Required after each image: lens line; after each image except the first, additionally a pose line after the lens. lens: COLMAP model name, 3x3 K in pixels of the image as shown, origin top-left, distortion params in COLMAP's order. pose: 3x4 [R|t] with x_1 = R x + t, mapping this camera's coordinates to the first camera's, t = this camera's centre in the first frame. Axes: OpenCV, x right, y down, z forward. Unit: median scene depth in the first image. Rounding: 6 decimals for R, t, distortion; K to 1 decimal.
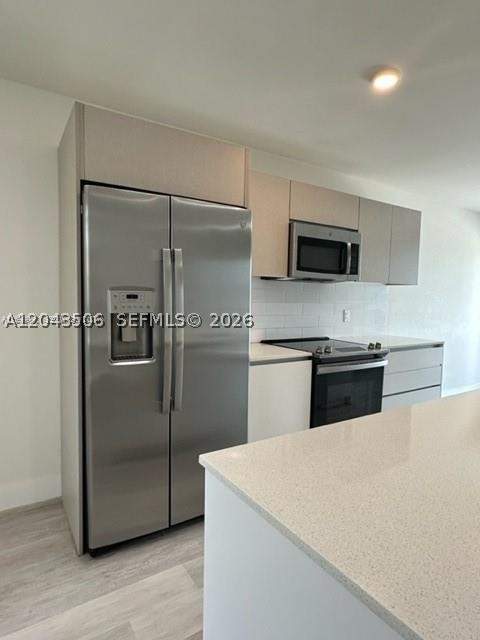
lens RADIAL K [[366.6, 0, 240.0], [0, 366.6, 320.0], [0, 0, 1]] dist [-0.000427, -0.000082]
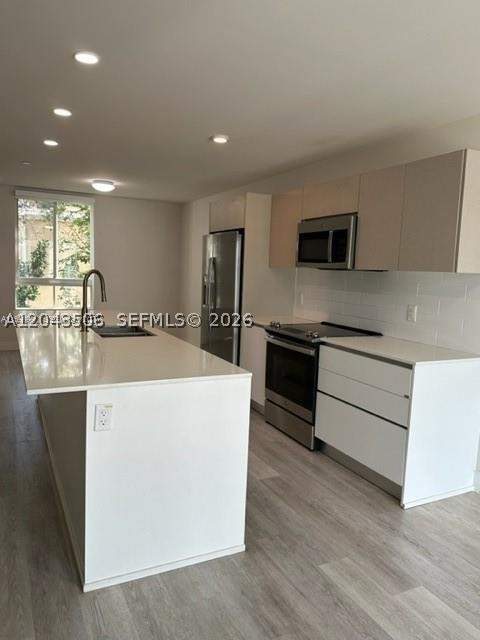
lens RADIAL K [[465.1, 0, 240.0], [0, 465.1, 320.0], [0, 0, 1]] dist [-0.000234, -0.000036]
pose [[-0.121448, 0.078711, -0.989472, 1.587327], [-0.102016, 0.990582, 0.091321, -0.059937], [0.987342, 0.112032, -0.112274, 0.920249]]
